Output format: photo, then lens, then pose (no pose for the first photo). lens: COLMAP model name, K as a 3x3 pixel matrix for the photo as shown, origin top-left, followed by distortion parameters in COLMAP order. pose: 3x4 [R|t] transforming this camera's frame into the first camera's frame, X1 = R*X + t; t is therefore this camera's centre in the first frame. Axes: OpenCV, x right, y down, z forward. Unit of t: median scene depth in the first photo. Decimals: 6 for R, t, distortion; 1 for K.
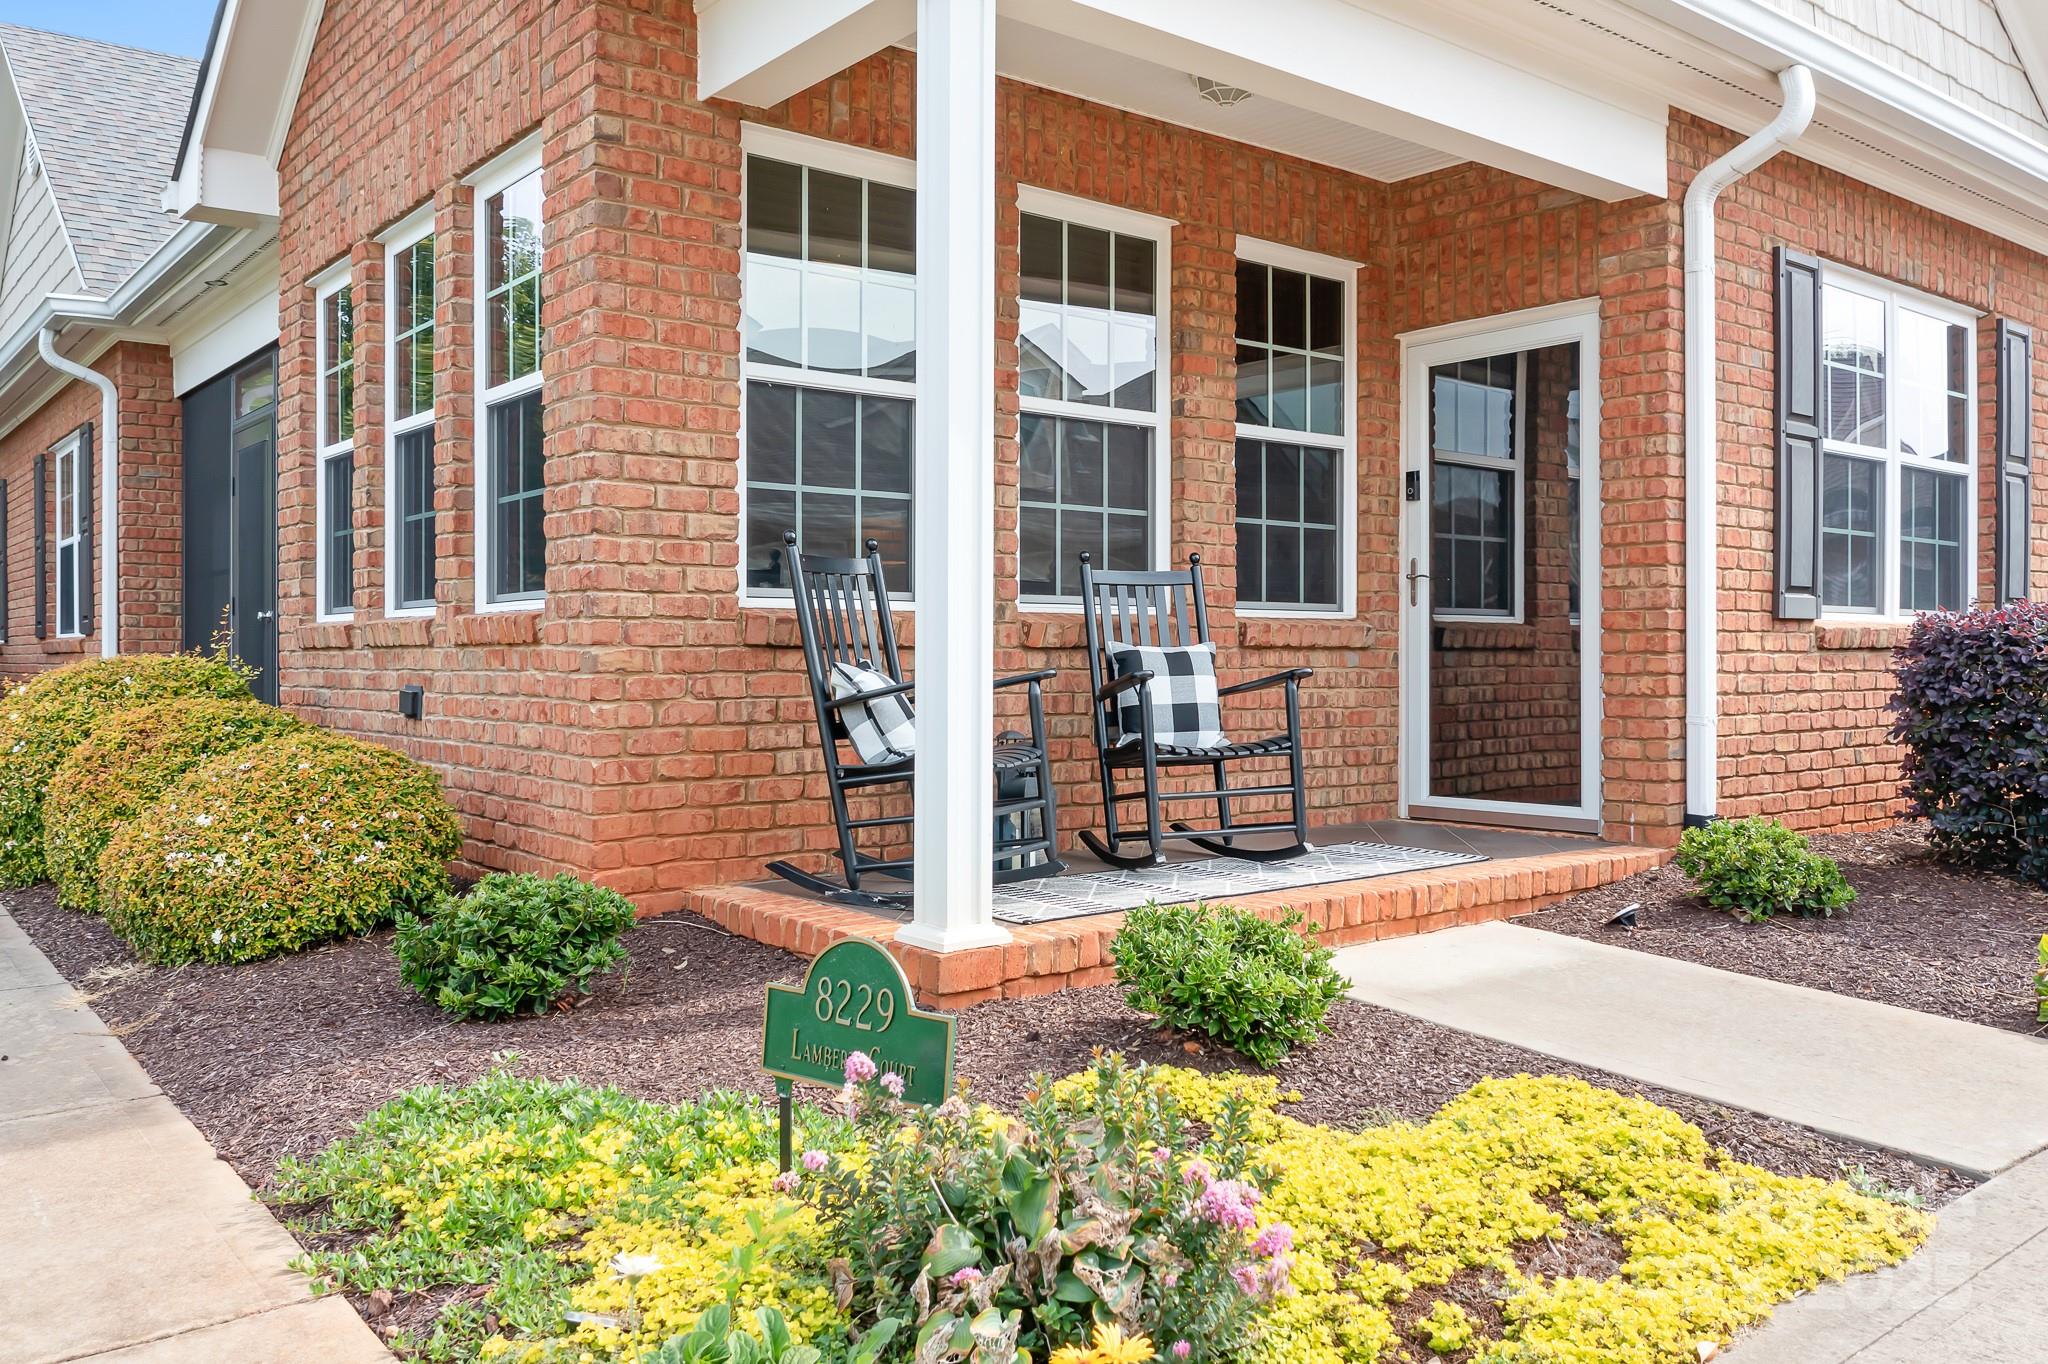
lens RADIAL K [[1624.1, 0, 1017.1], [0, 1624.1, 680.4], [0, 0, 1]] dist [-0.030816, 0.005769]
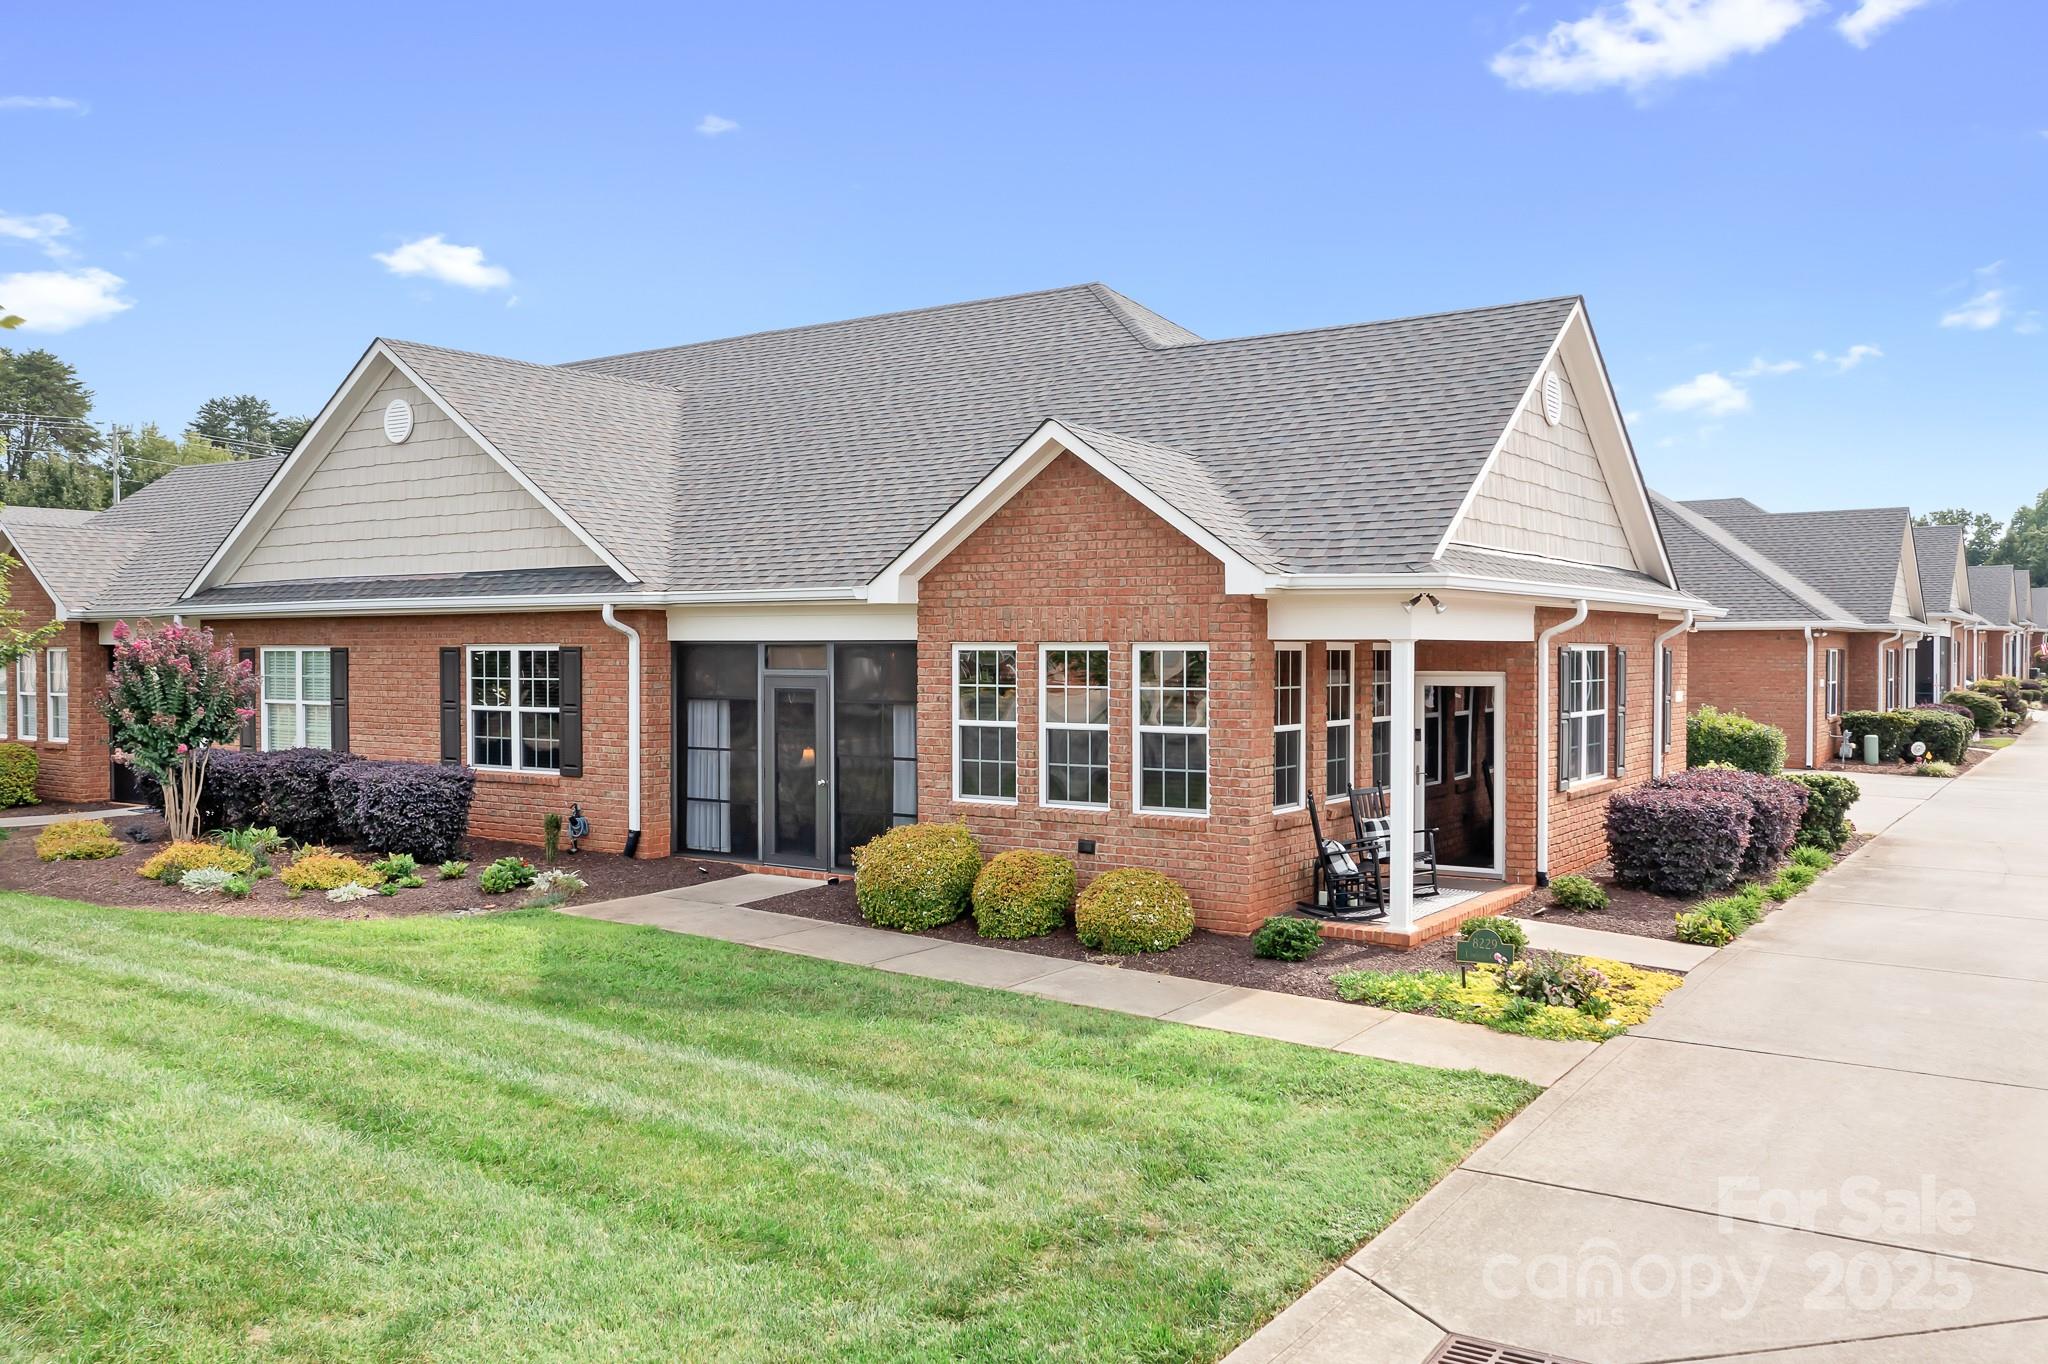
lens RADIAL K [[1624.1, 0, 1032.0], [0, 1624.1, 684.4], [0, 0, 1]] dist [-0.030816, 0.005769]
pose [[0.954632, -0.005470, 0.297736, -1.163626], [0.003275, 0.999964, 0.007870, -0.246870], [-0.297768, -0.006538, 0.954616, -1.284431]]
